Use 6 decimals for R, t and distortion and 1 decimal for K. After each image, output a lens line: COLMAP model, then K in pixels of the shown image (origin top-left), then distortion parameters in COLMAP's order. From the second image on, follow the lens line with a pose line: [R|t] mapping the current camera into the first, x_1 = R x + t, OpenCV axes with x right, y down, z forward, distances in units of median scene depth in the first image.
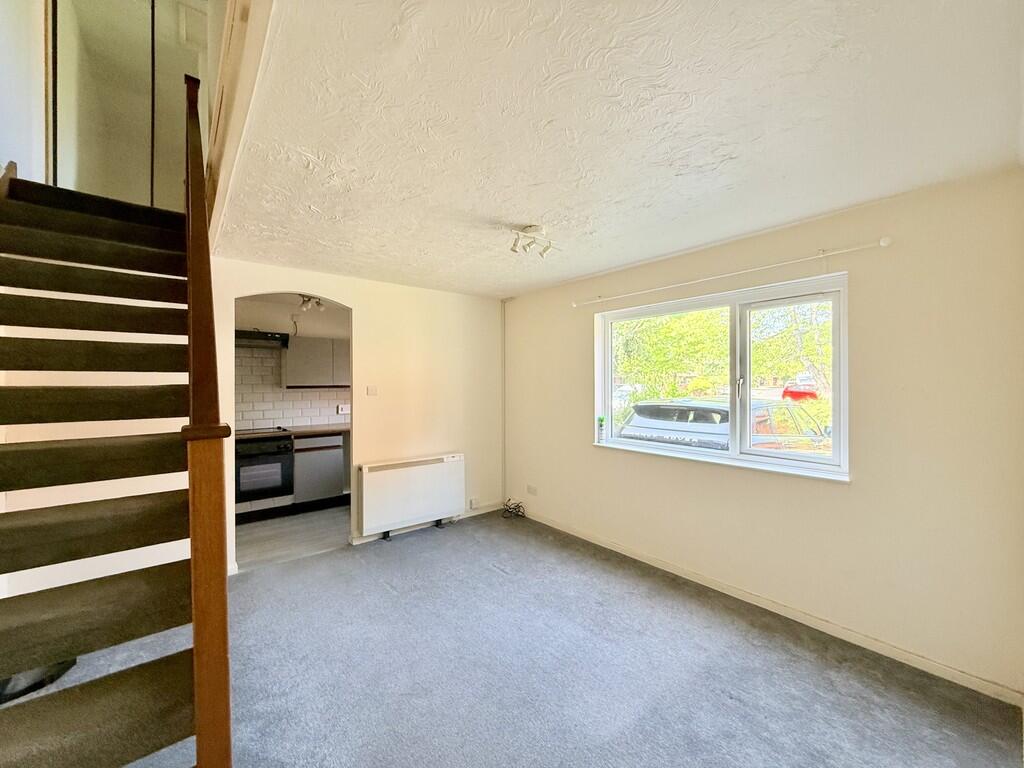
lens RADIAL K [[409.7, 0, 508.9], [0, 409.7, 386.0], [0, 0, 1]] dist [0.002111, -0.000739]
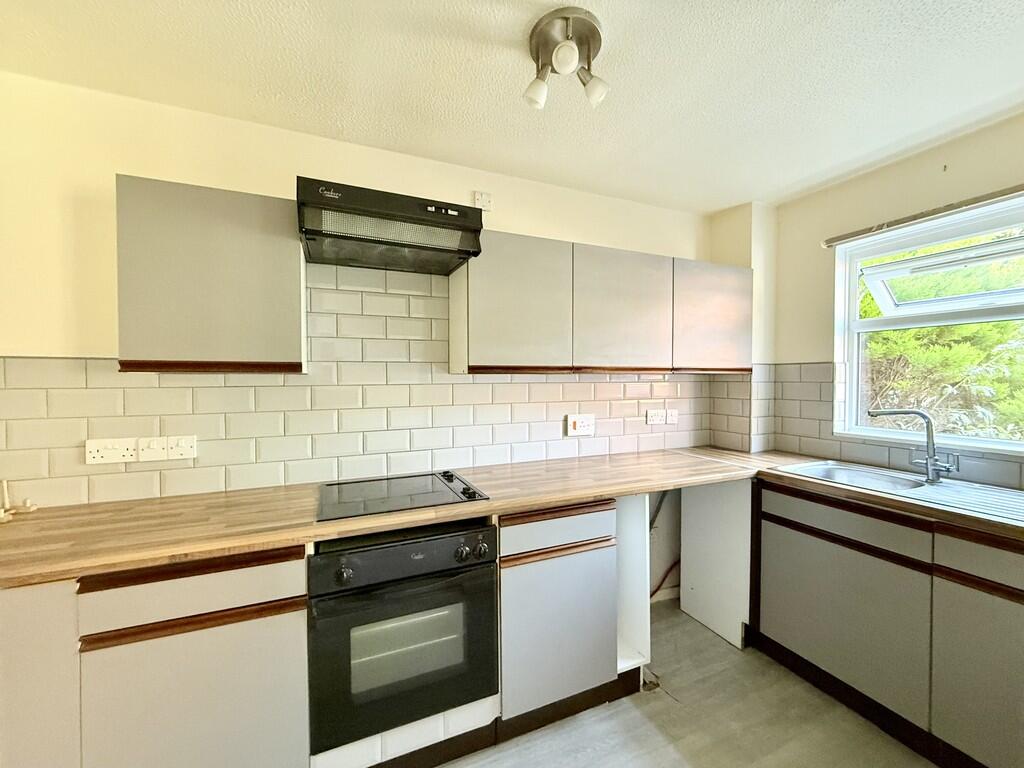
lens RADIAL K [[409.7, 0, 507.7], [0, 409.7, 382.1], [0, 0, 1]] dist [0.002111, -0.000739]
pose [[0.963179, 0.005116, -0.268812, -0.403370], [-0.003293, 0.999968, 0.007232, 0.011331], [0.268840, -0.006081, 0.963166, 0.645568]]
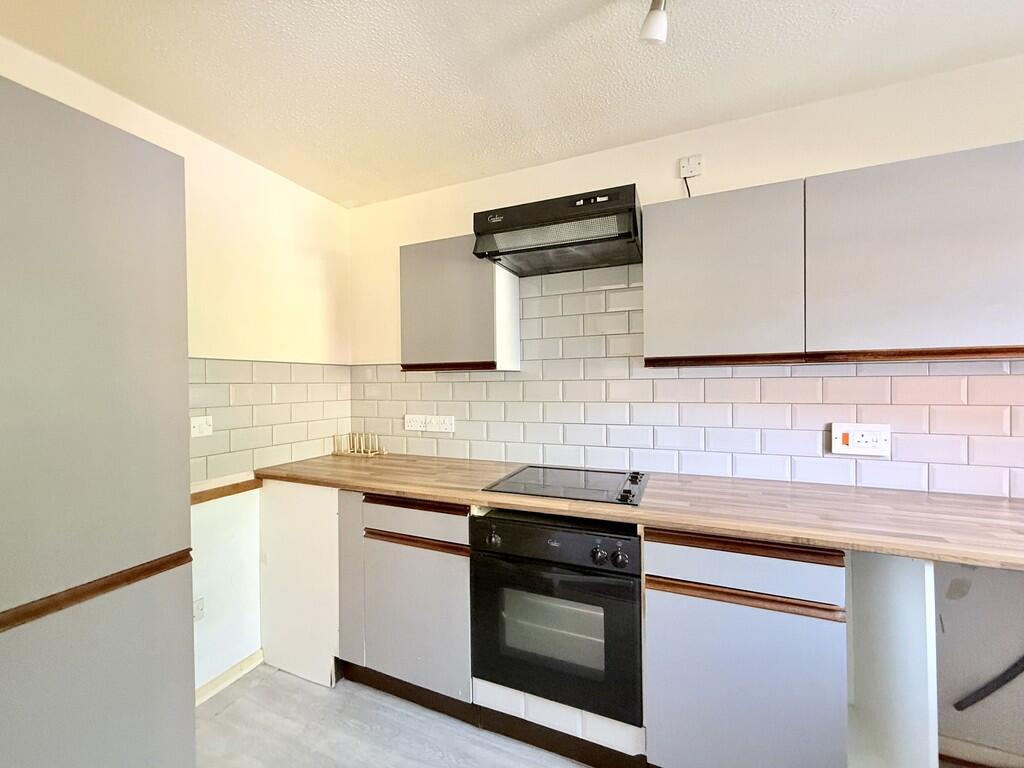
lens RADIAL K [[409.7, 0, 509.1], [0, 409.7, 382.0], [0, 0, 1]] dist [0.002111, -0.000739]
pose [[0.470382, 0.003818, -0.882454, -0.295716], [0.004895, 0.999964, 0.006935, 0.015781], [0.882449, -0.007582, 0.470347, 0.733762]]
